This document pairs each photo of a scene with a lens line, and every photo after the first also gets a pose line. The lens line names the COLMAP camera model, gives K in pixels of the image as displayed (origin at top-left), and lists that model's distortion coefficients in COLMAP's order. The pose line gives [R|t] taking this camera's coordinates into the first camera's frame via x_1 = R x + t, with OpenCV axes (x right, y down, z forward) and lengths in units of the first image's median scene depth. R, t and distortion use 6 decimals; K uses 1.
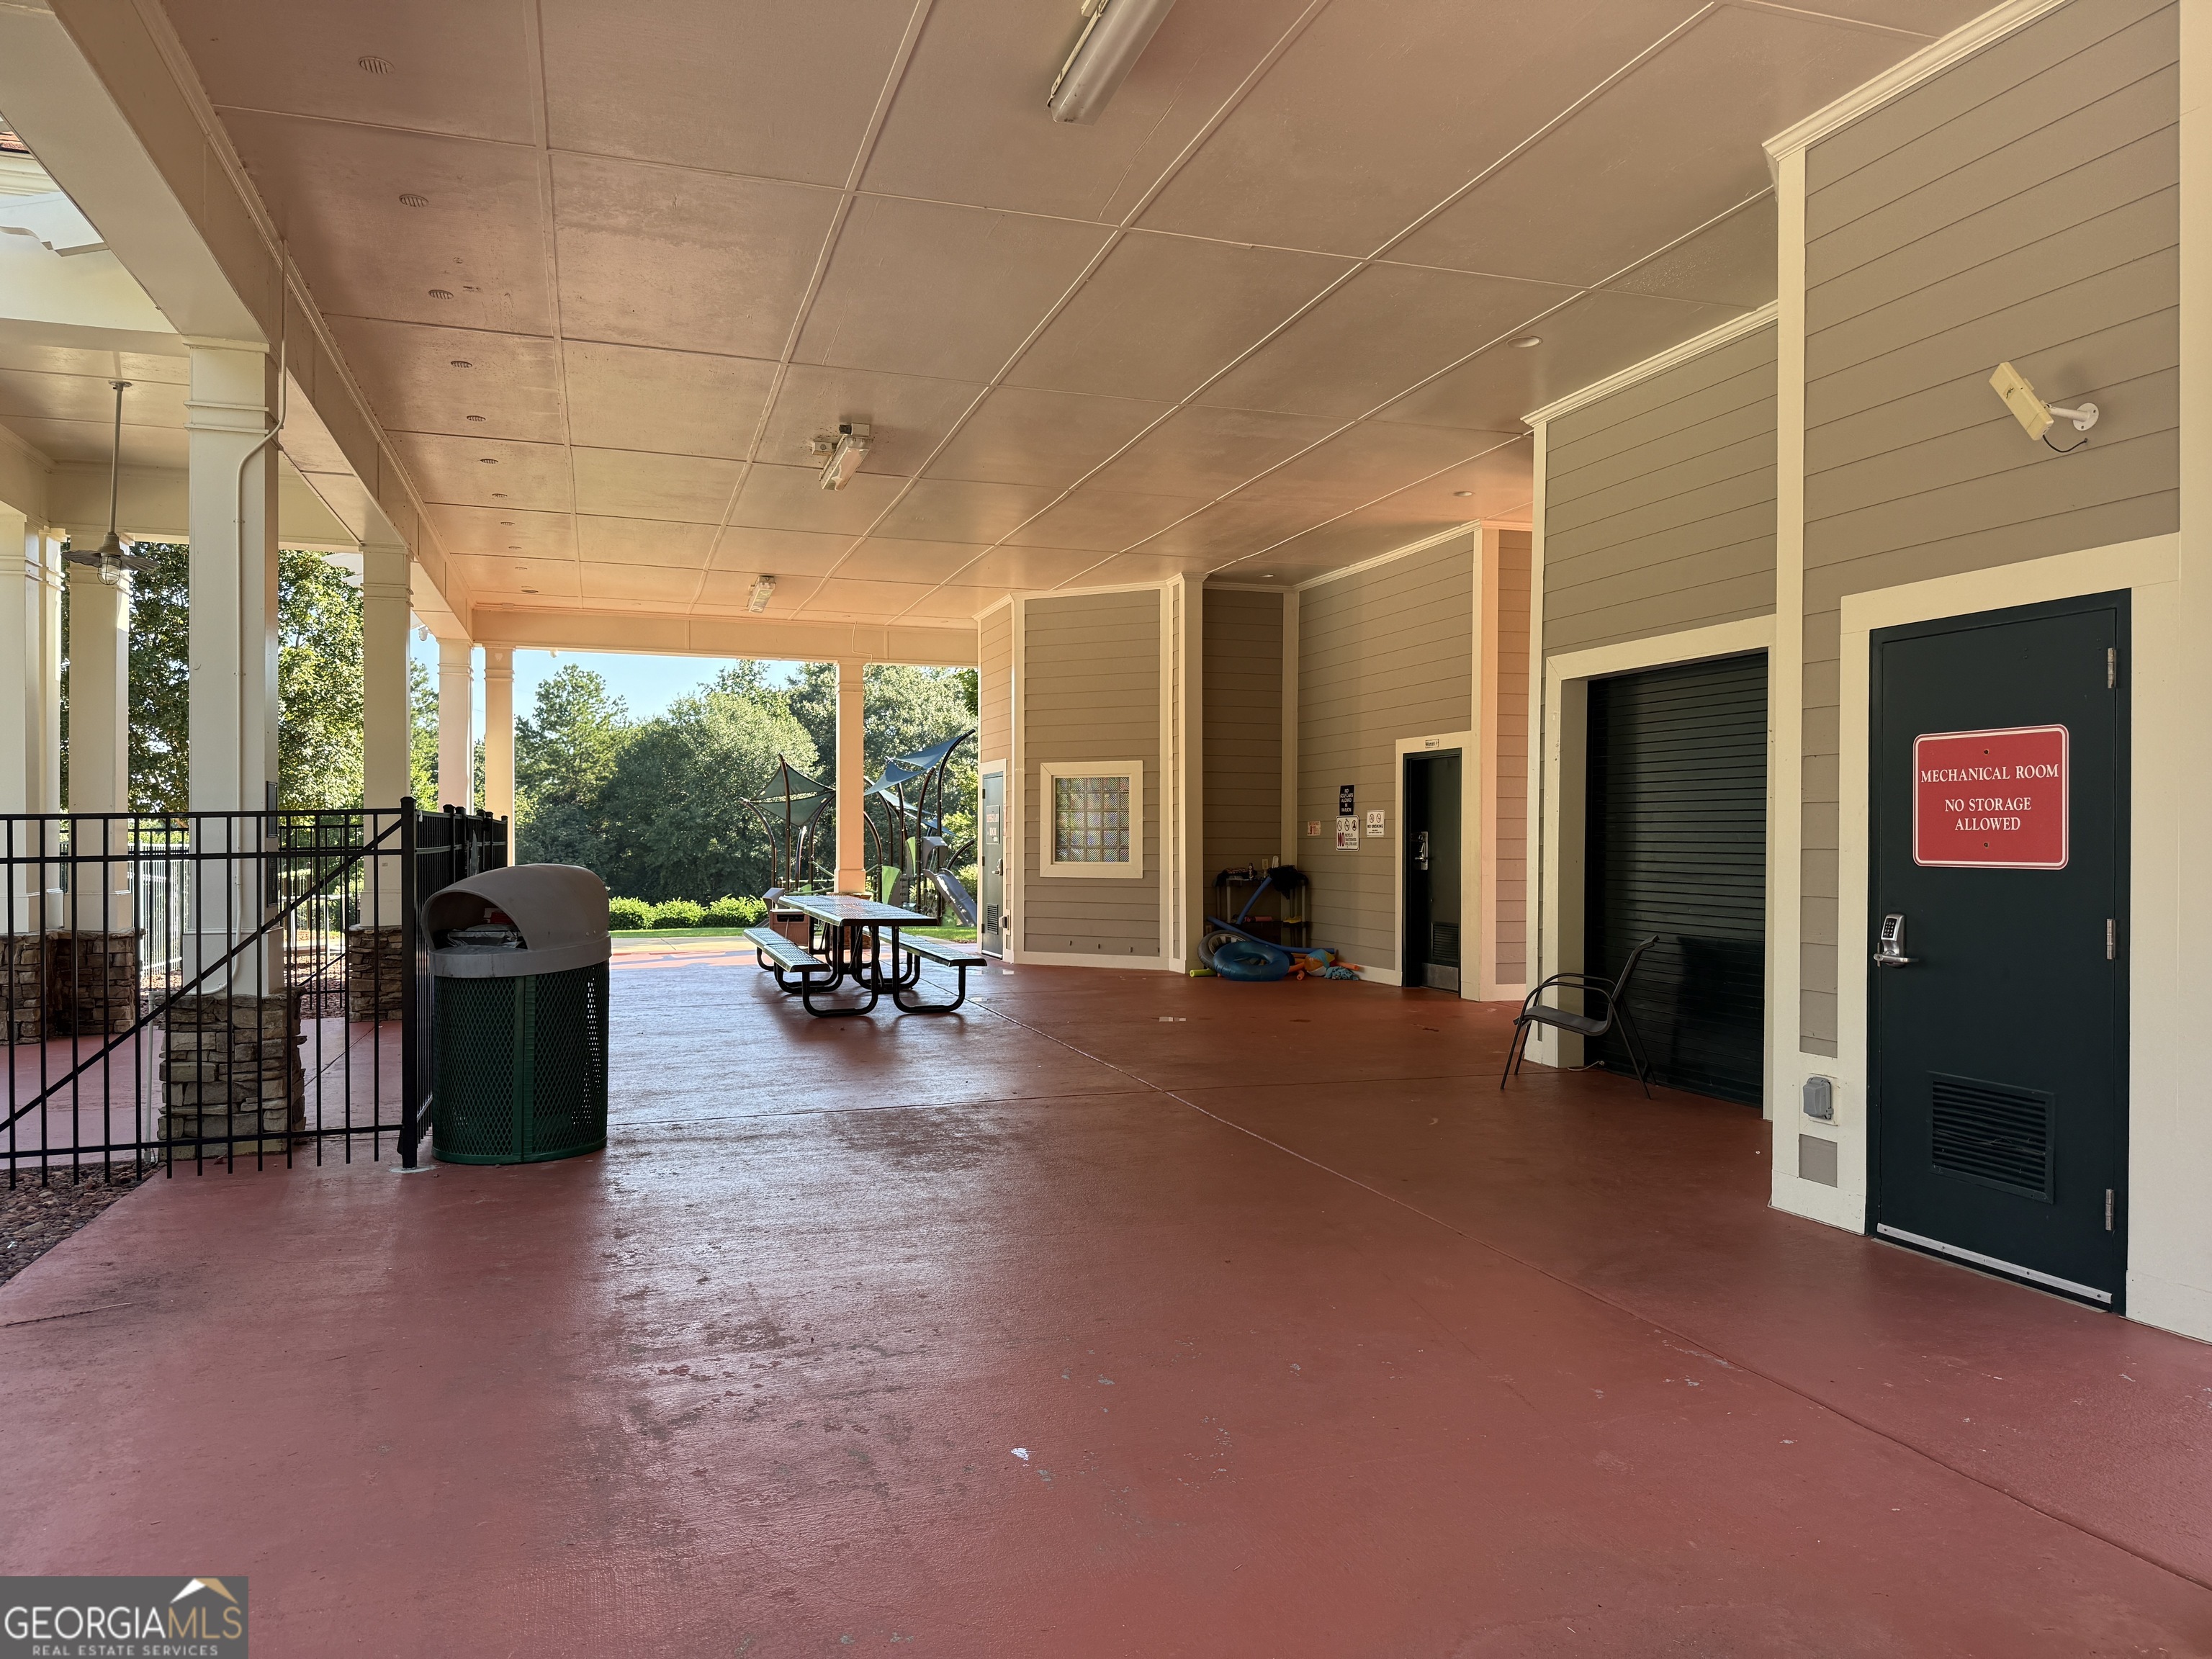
lens RADIAL K [[1559.2, 0, 1106.0], [0, 1559.2, 829.5], [0, 0, 1]] dist [0.007340, 0.000226]
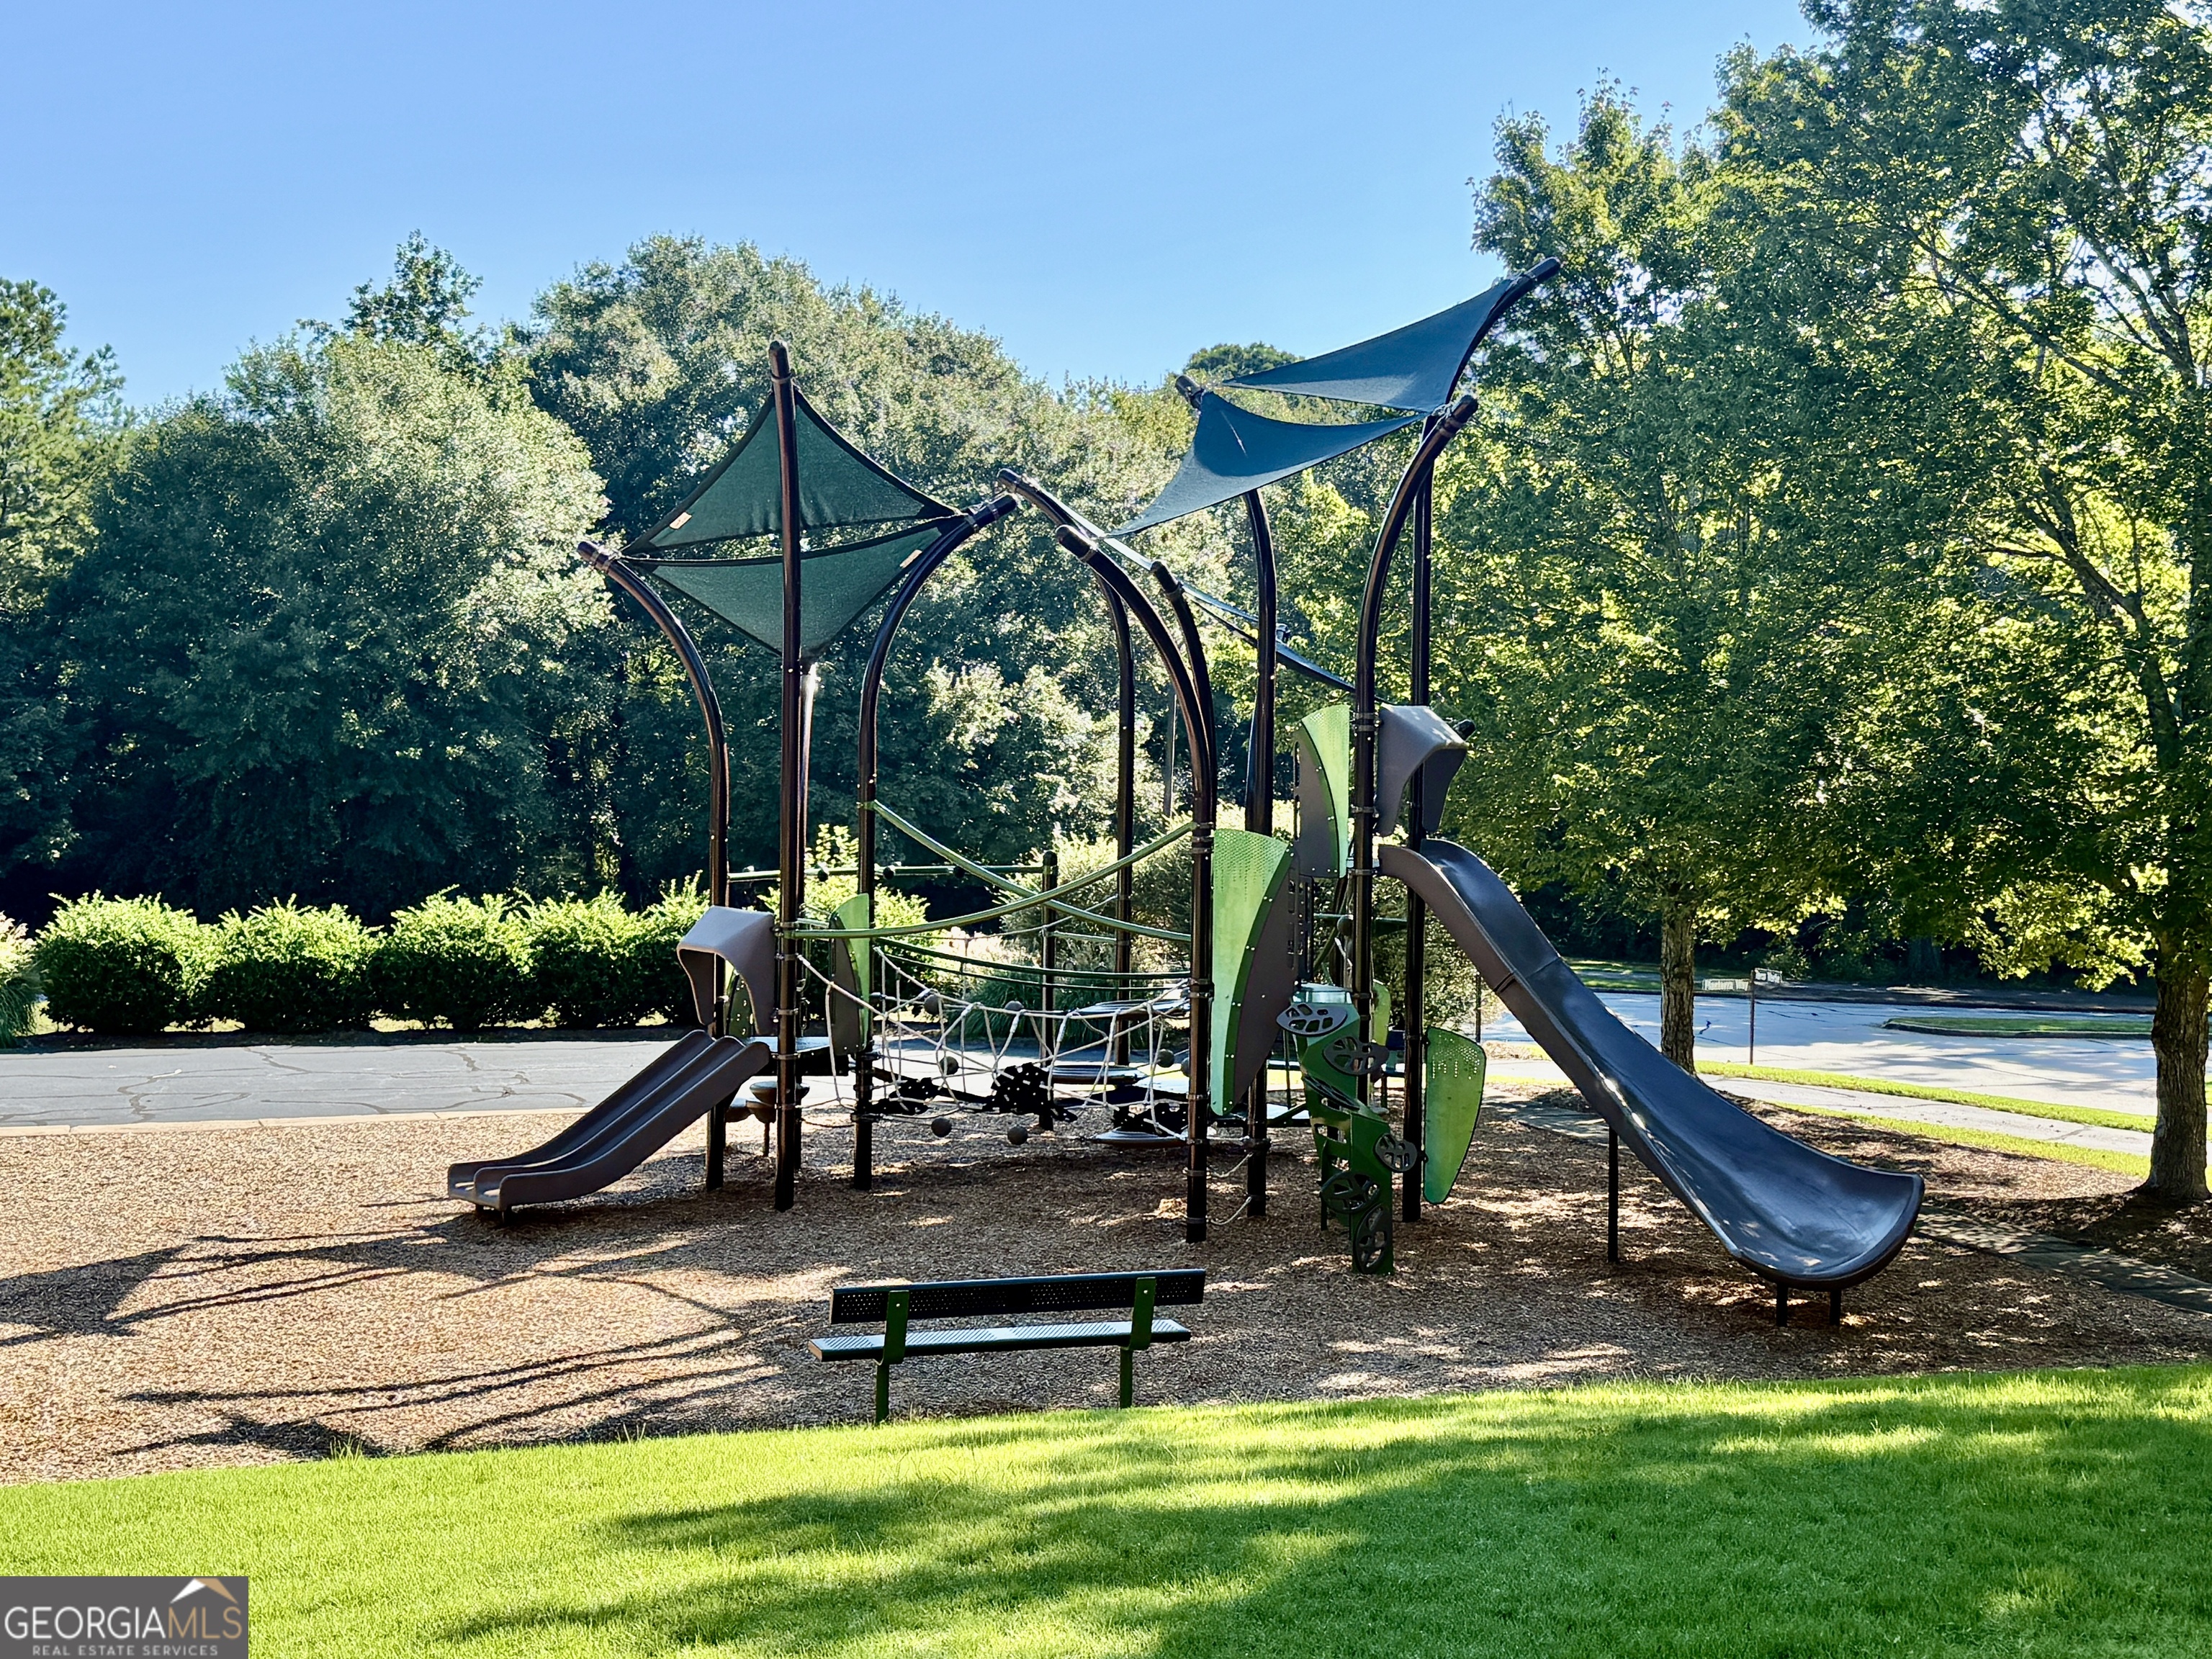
lens RADIAL K [[3013.1, 0, 1106.0], [0, 3013.1, 829.5], [0, 0, 1]] dist [0.030178, -0.009542]
pose [[0.999801, 0.009846, 0.017375, -0.073546], [-0.010560, 0.999083, 0.041504, 0.002081], [-0.016950, -0.041679, 0.998987, 0.238108]]
